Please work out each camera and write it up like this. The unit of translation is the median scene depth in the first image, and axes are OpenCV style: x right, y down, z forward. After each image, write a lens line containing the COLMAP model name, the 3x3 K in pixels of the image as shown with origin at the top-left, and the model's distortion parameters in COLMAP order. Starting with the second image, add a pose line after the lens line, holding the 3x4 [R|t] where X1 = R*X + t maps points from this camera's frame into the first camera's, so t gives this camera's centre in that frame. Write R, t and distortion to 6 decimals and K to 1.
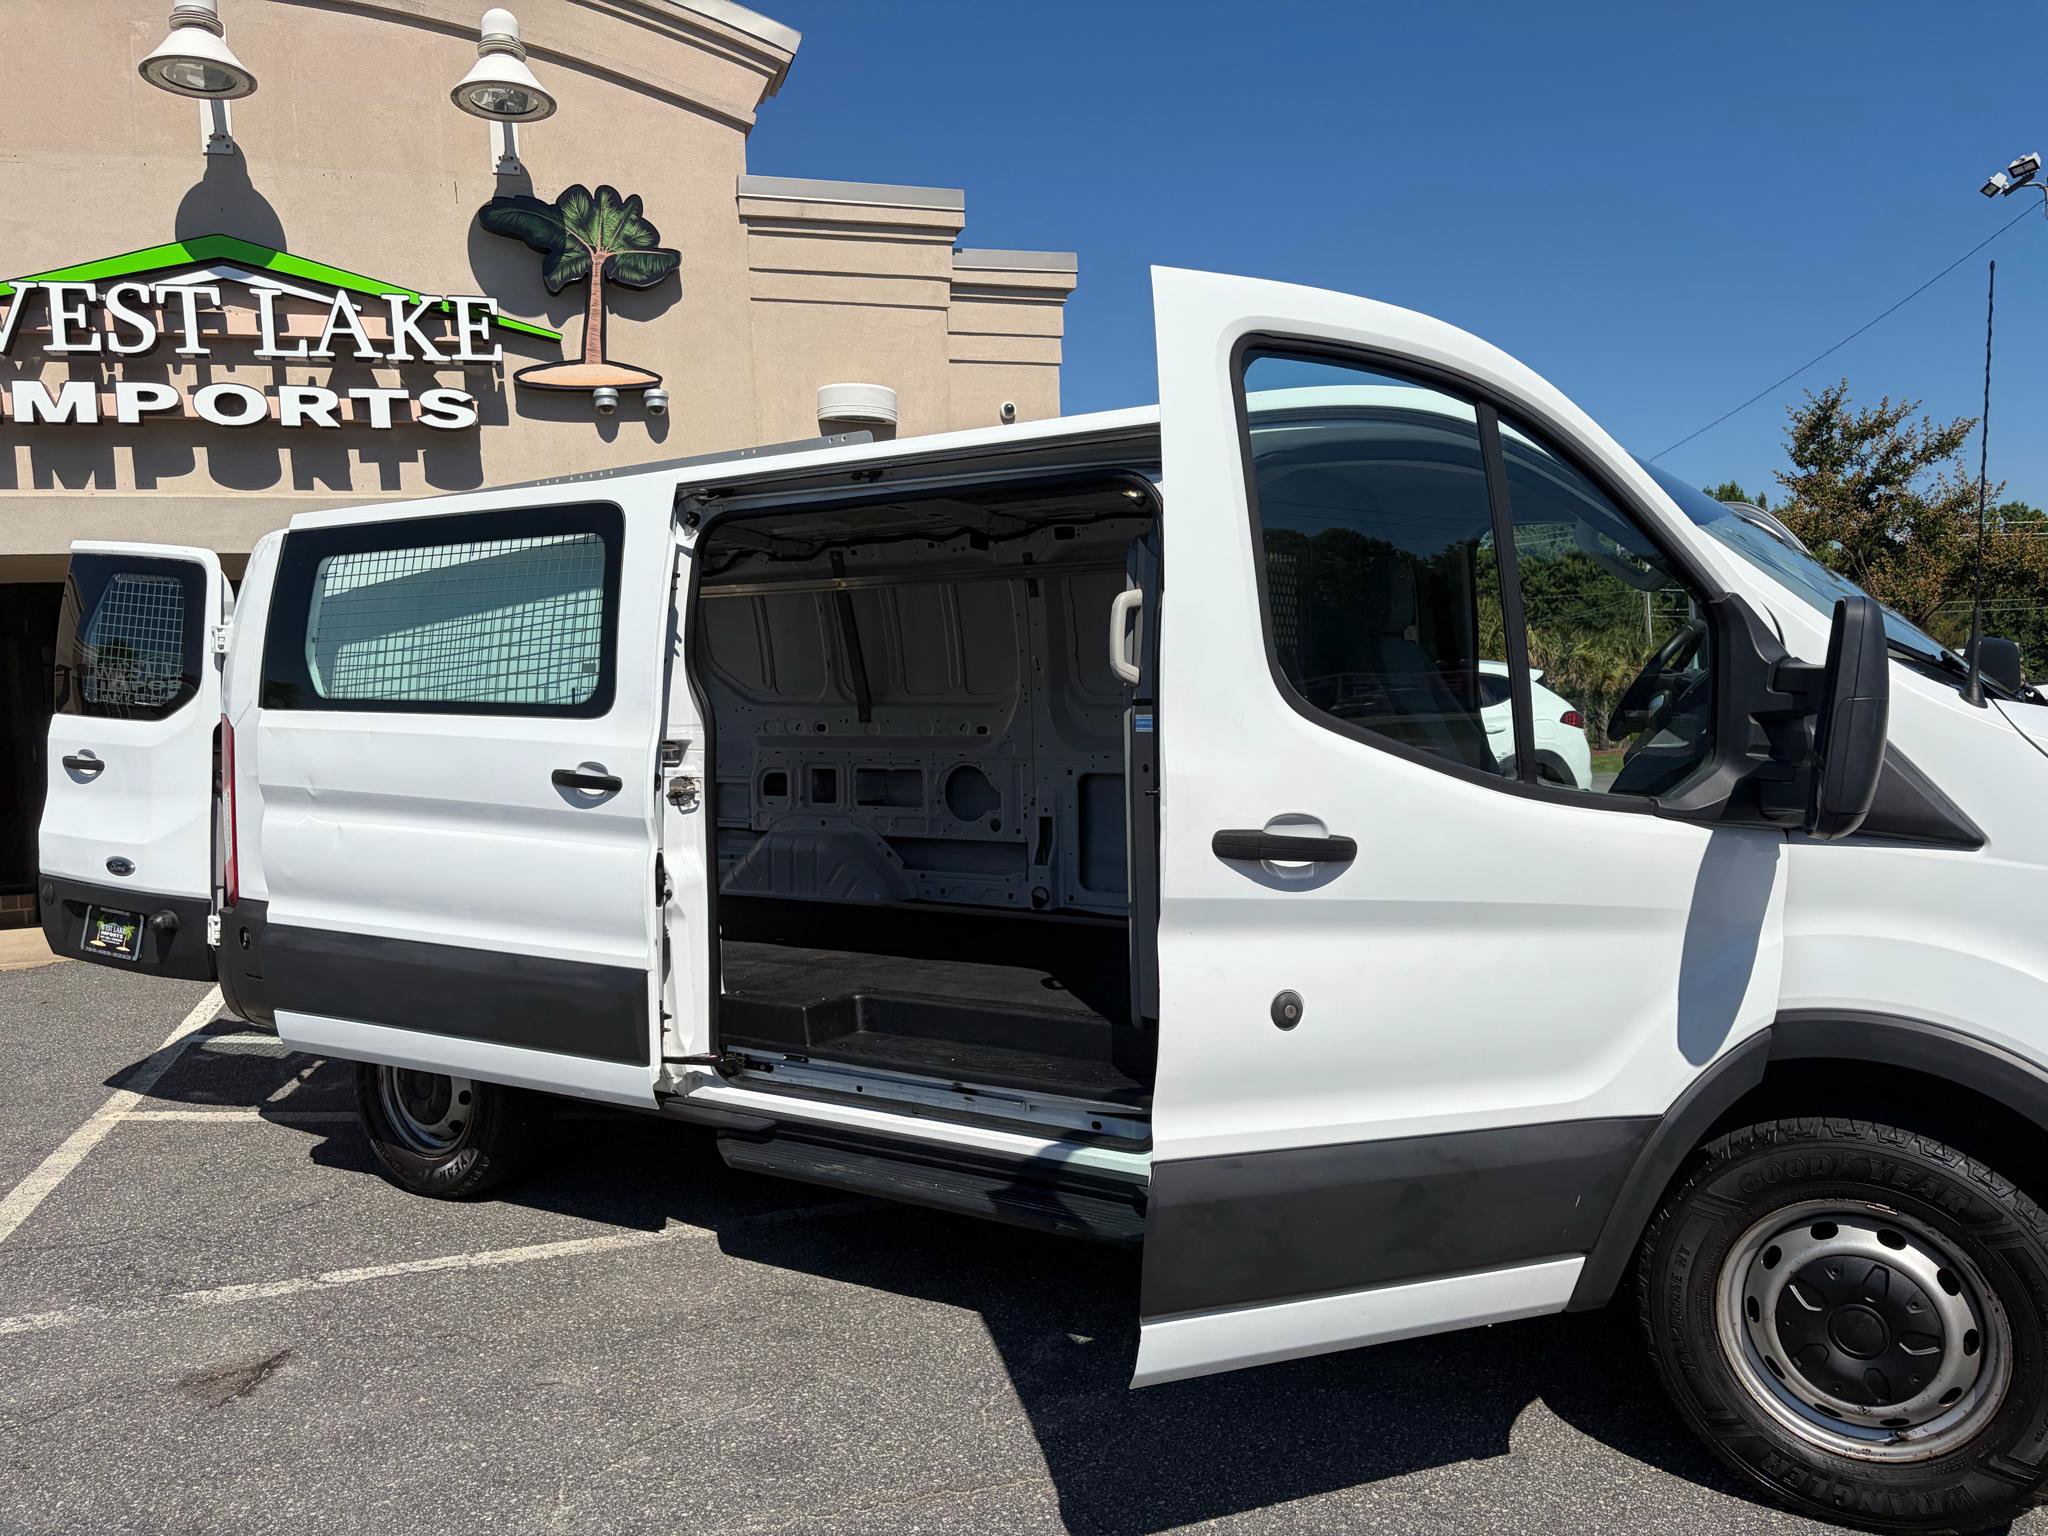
lens RADIAL K [[1552.0, 0, 1031.9], [0, 1552.0, 758.6], [0, 0, 1]] dist [0.053534, -0.060518]
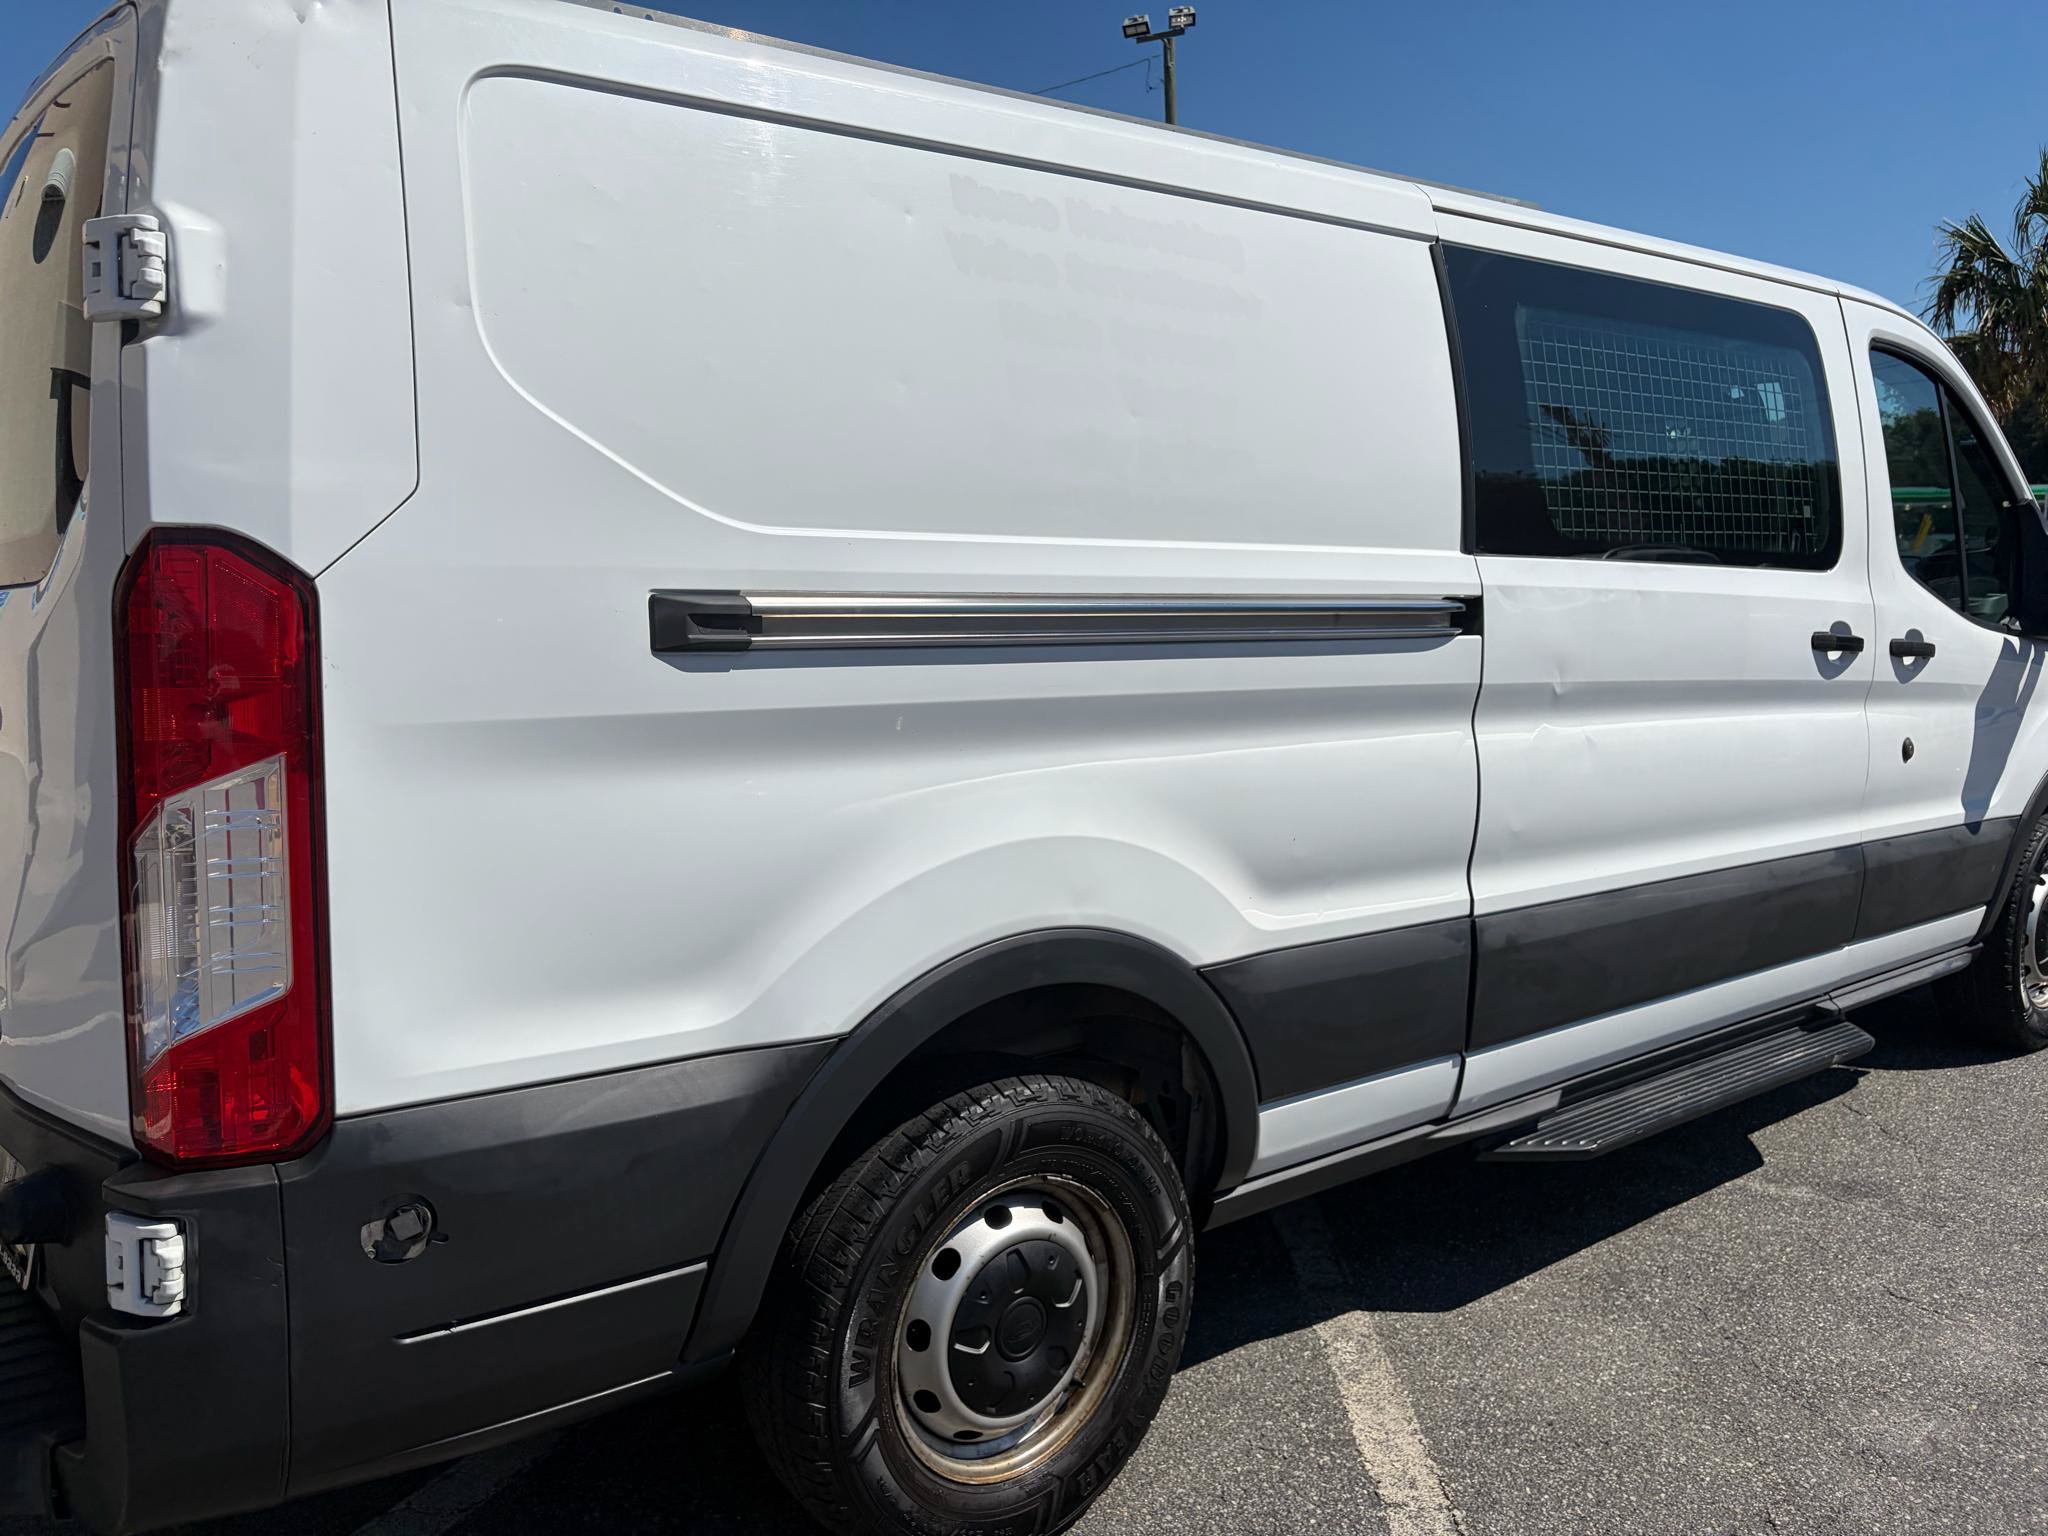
lens RADIAL K [[1552.0, 0, 1024.3], [0, 1552.0, 756.1], [0, 0, 1]] dist [0.053534, -0.060518]
pose [[0.337632, -0.088241, 0.937133, -0.433487], [0.039552, 0.996047, 0.079538, -0.002720], [-0.940447, 0.010211, 0.339788, 0.440658]]
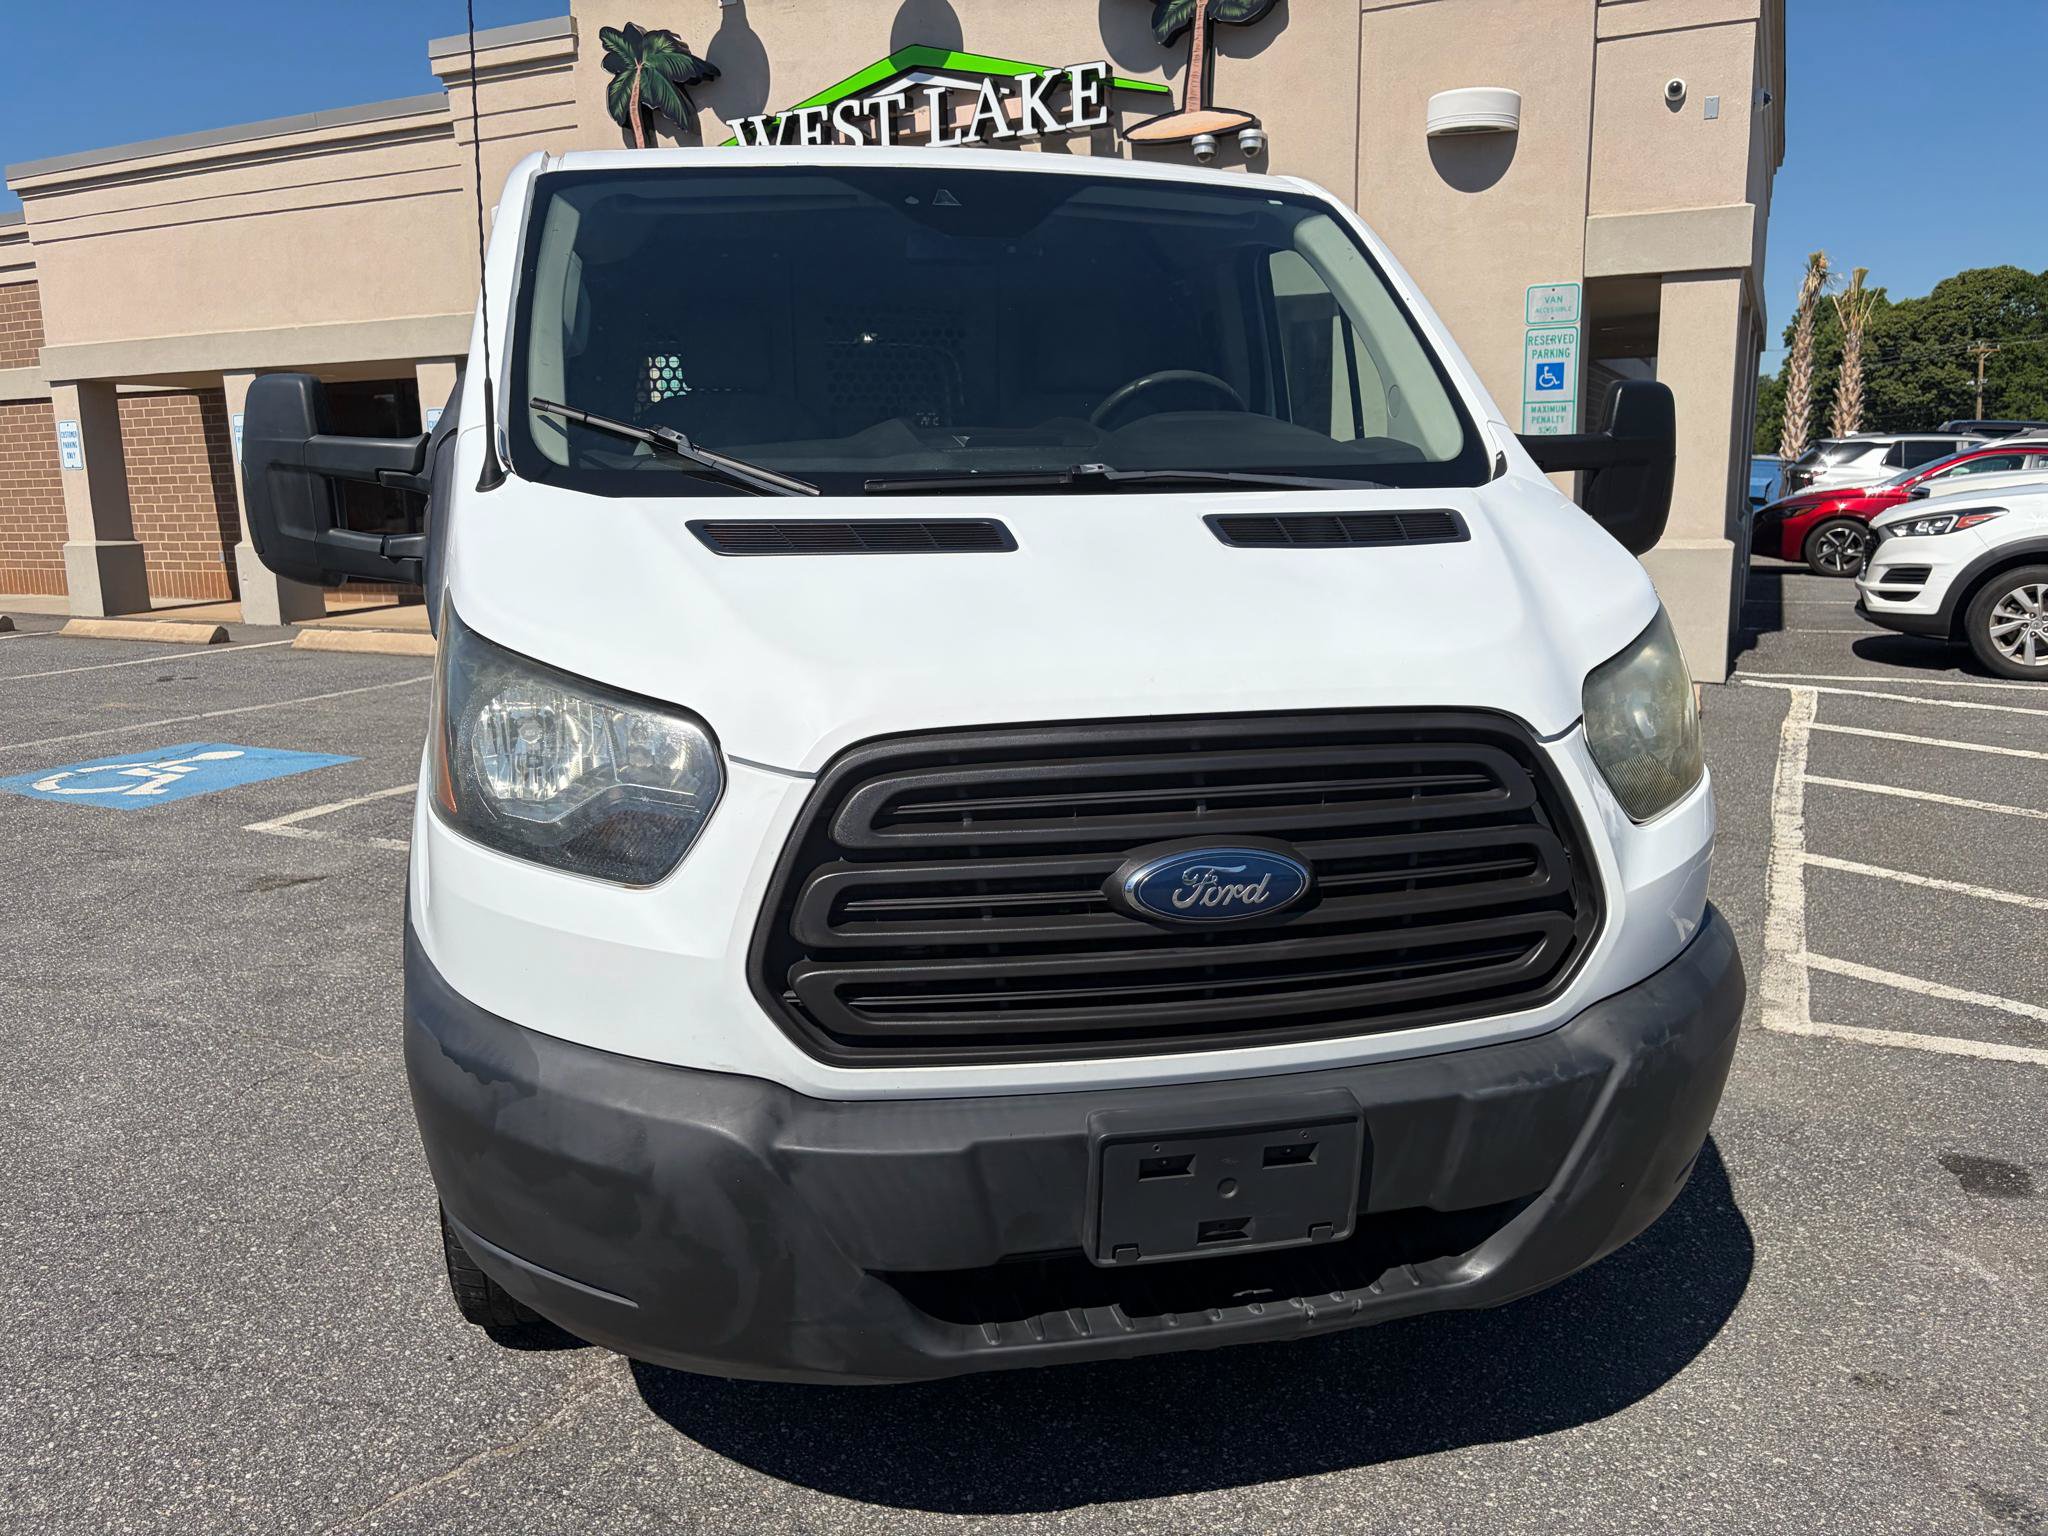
lens RADIAL K [[1552.0, 0, 1011.5], [0, 1552.0, 749.6], [0, 0, 1]] dist [0.053534, -0.060518]
pose [[0.706167, 0.147357, -0.692541, 0.429872], [-0.035424, 0.984232, 0.173301, -0.015615], [0.707158, -0.097848, 0.700252, 0.167082]]
